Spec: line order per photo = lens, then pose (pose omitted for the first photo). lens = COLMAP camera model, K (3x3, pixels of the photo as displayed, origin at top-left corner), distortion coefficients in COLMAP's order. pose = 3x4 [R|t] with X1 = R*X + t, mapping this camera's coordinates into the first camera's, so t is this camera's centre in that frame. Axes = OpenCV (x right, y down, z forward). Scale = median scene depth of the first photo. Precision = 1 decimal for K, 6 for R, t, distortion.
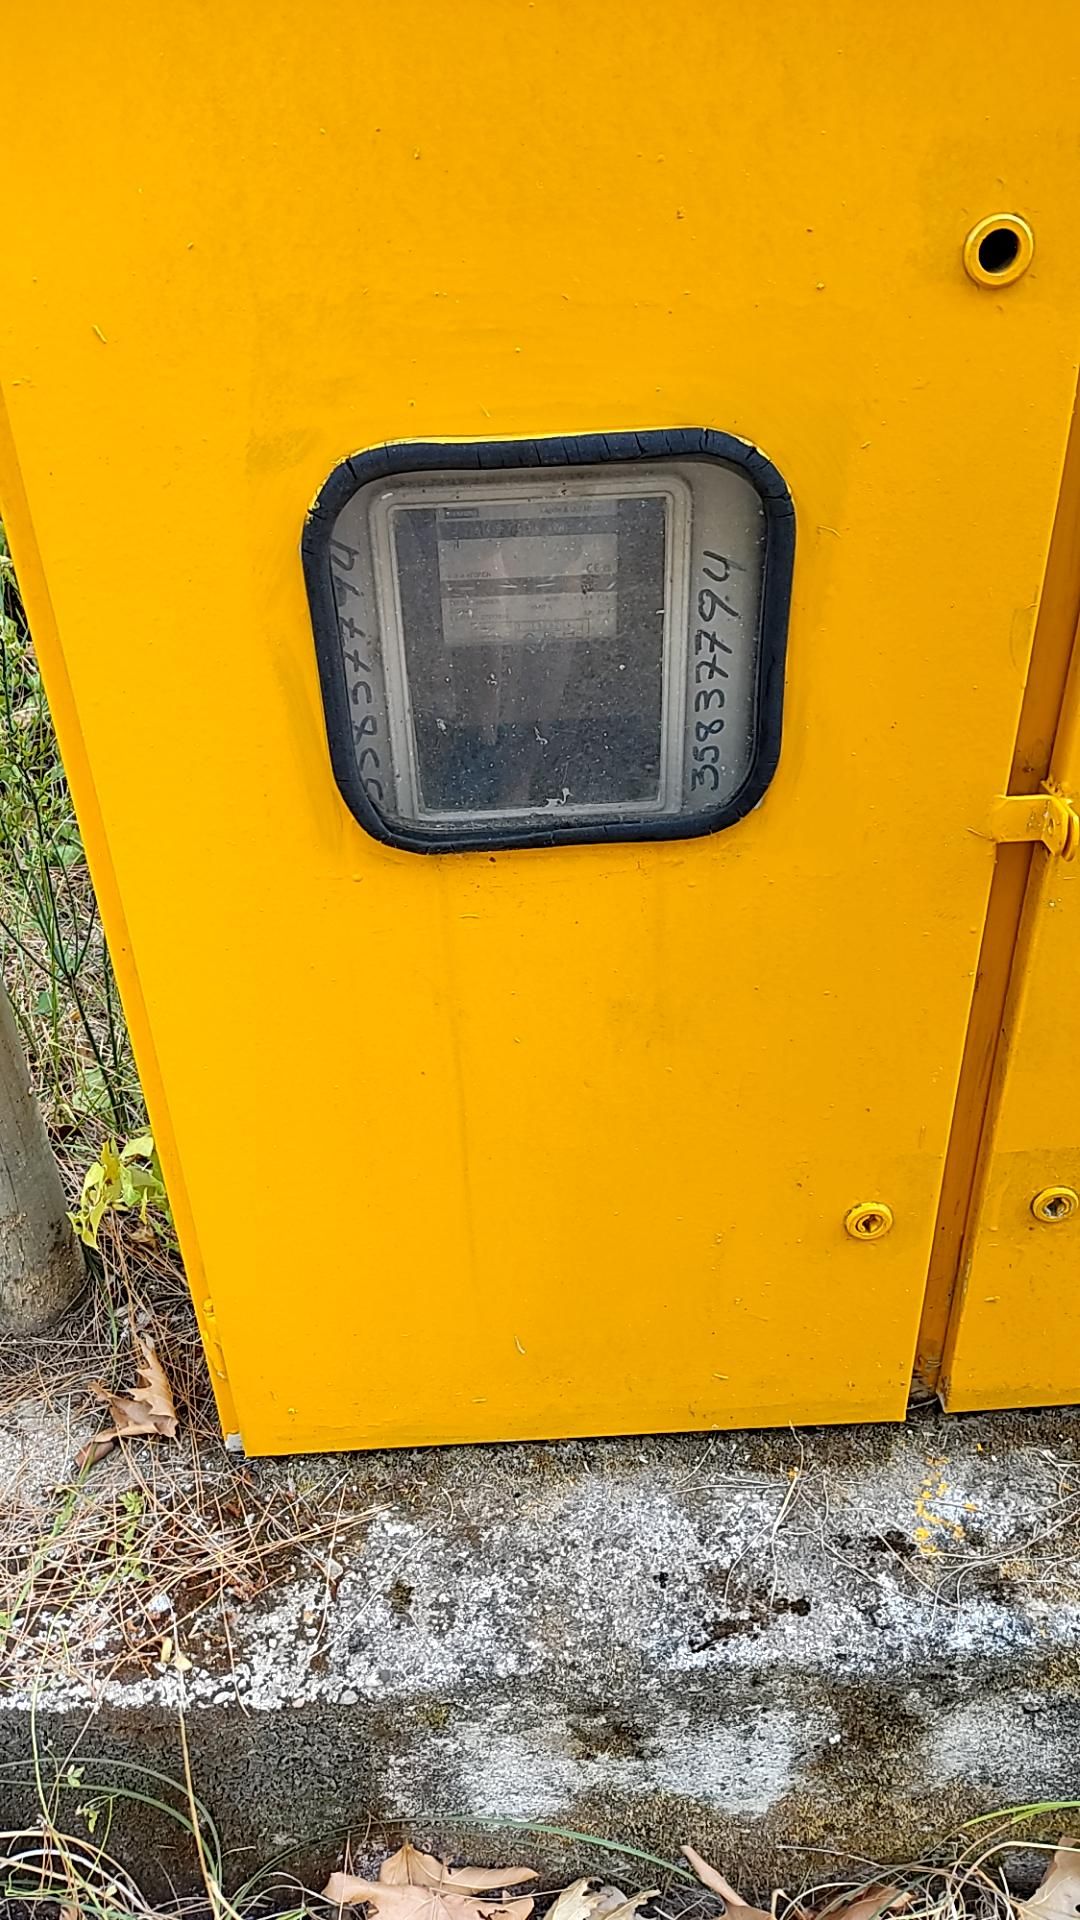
lens RADIAL K [[1434.9, 0, 540.0], [0, 1434.9, 960.0], [0, 0, 1]] dist [0.120715, -0.215968]
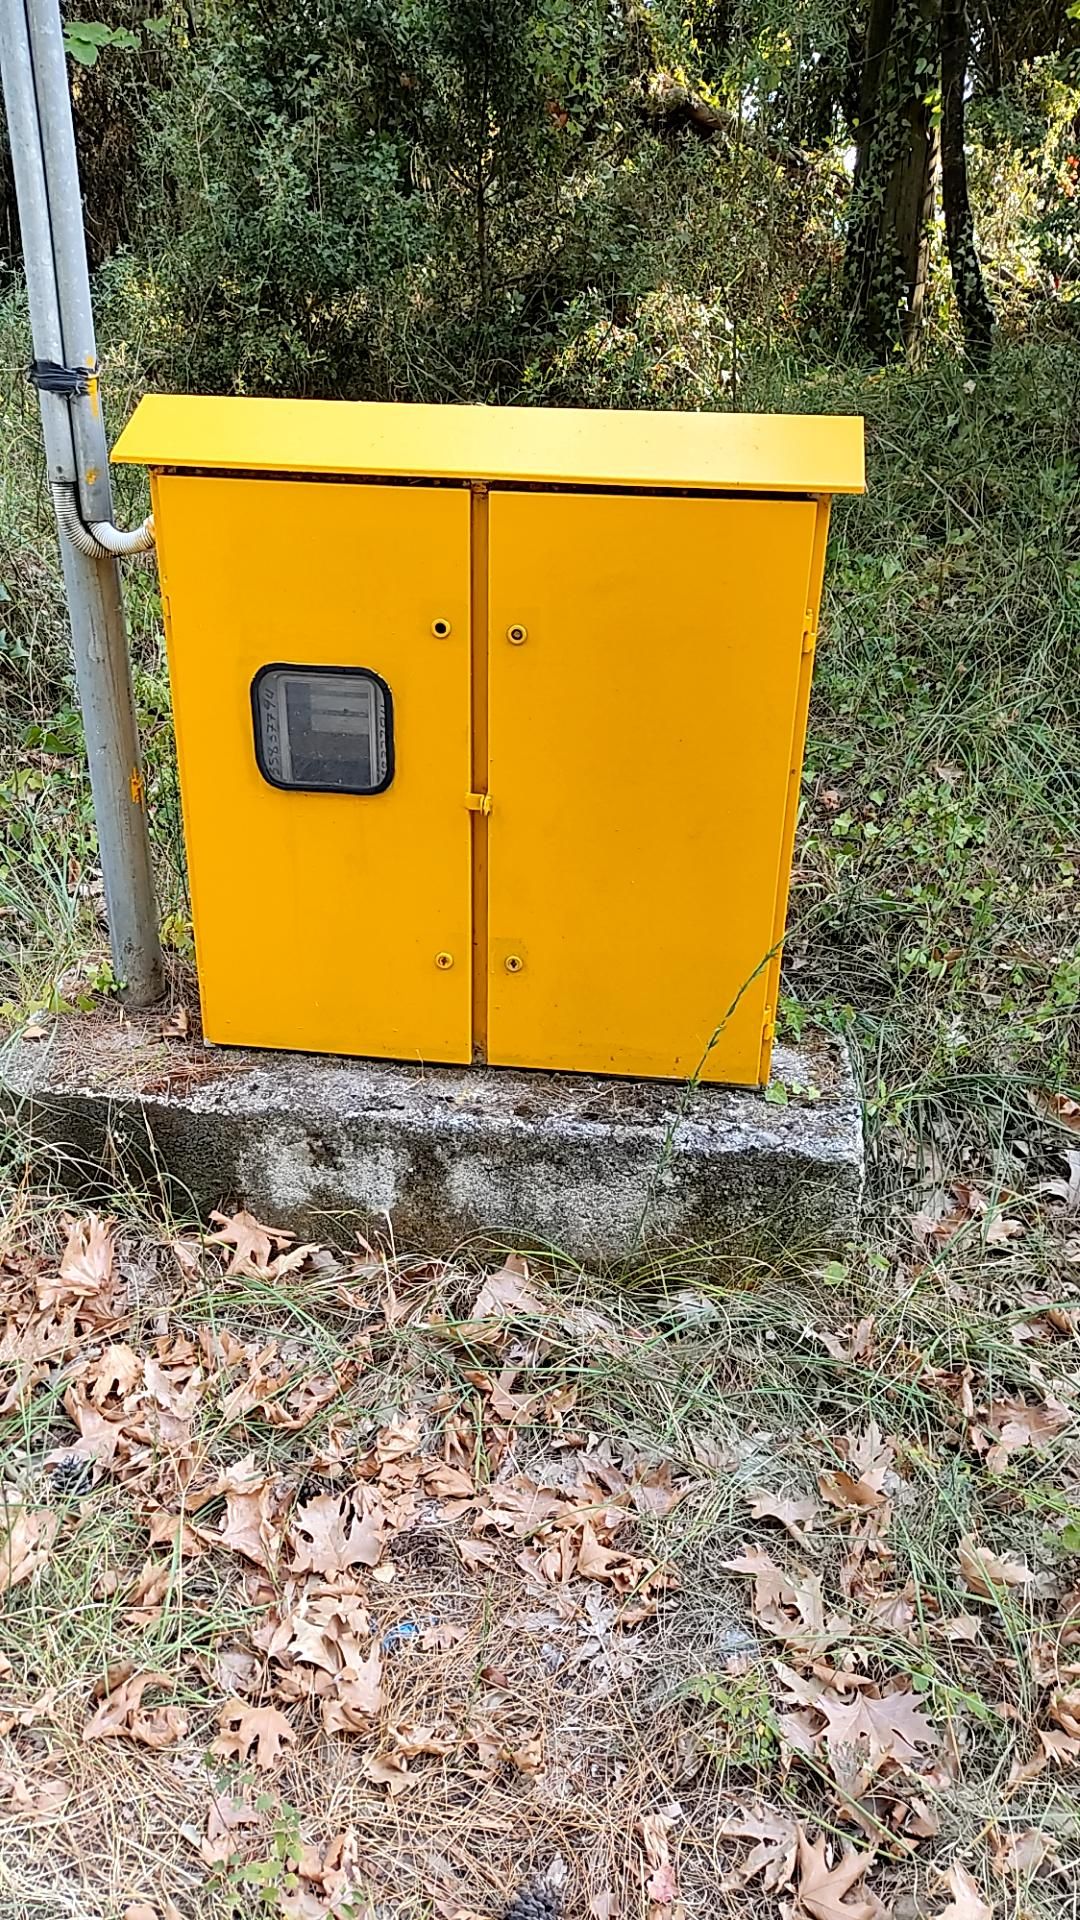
lens RADIAL K [[1434.9, 0, 540.0], [0, 1434.9, 960.0], [0, 0, 1]] dist [0.120715, -0.215968]
pose [[0.983587, 0.124144, -0.130938, 0.738261], [-0.142017, 0.980283, -0.137389, 0.511061], [0.111301, 0.153730, 0.981825, -1.554976]]
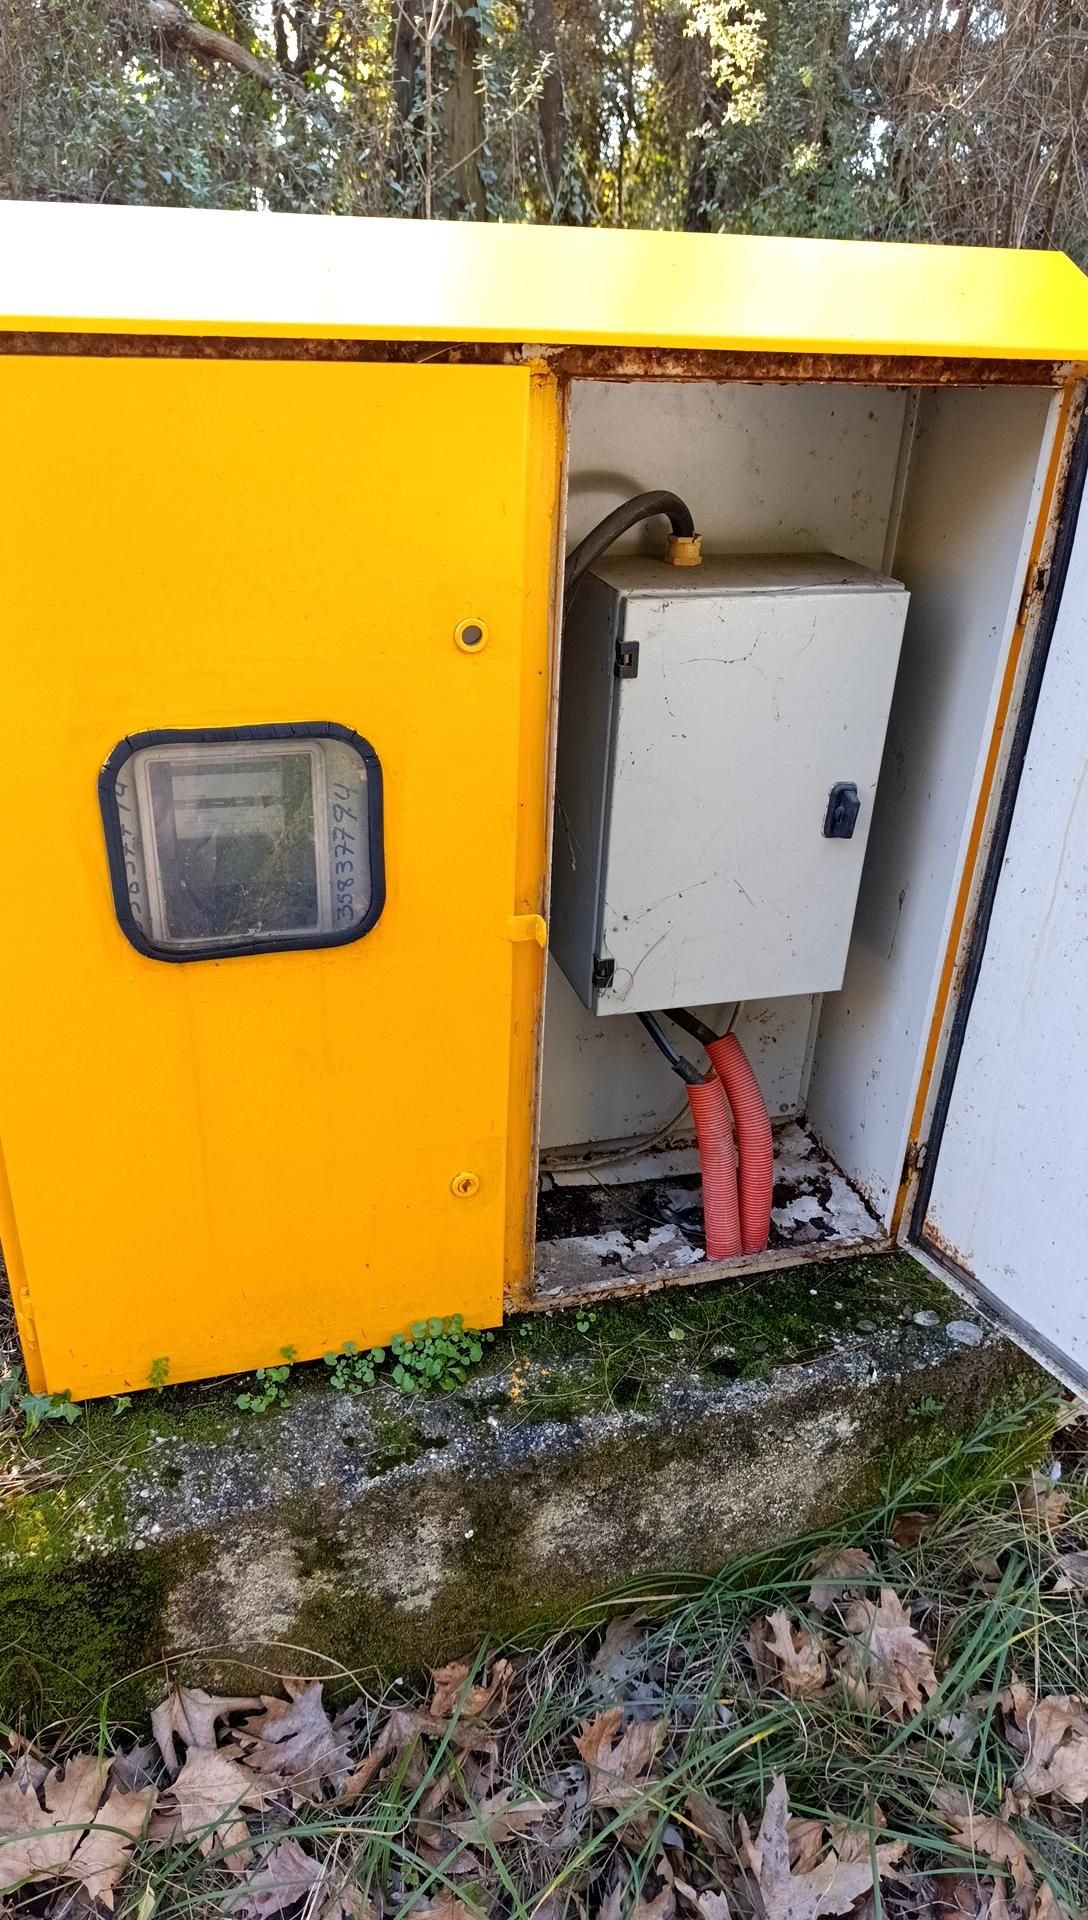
lens RADIAL K [[1304.2, 0, 544.3], [0, 1304.2, 980.1], [0, 0, 1]] dist [0.093037, -0.182566]
pose [[0.968221, -0.051585, 0.244717, -0.032157], [0.077992, 0.991979, -0.099472, 0.104329], [-0.237622, 0.115397, 0.964479, -0.444957]]
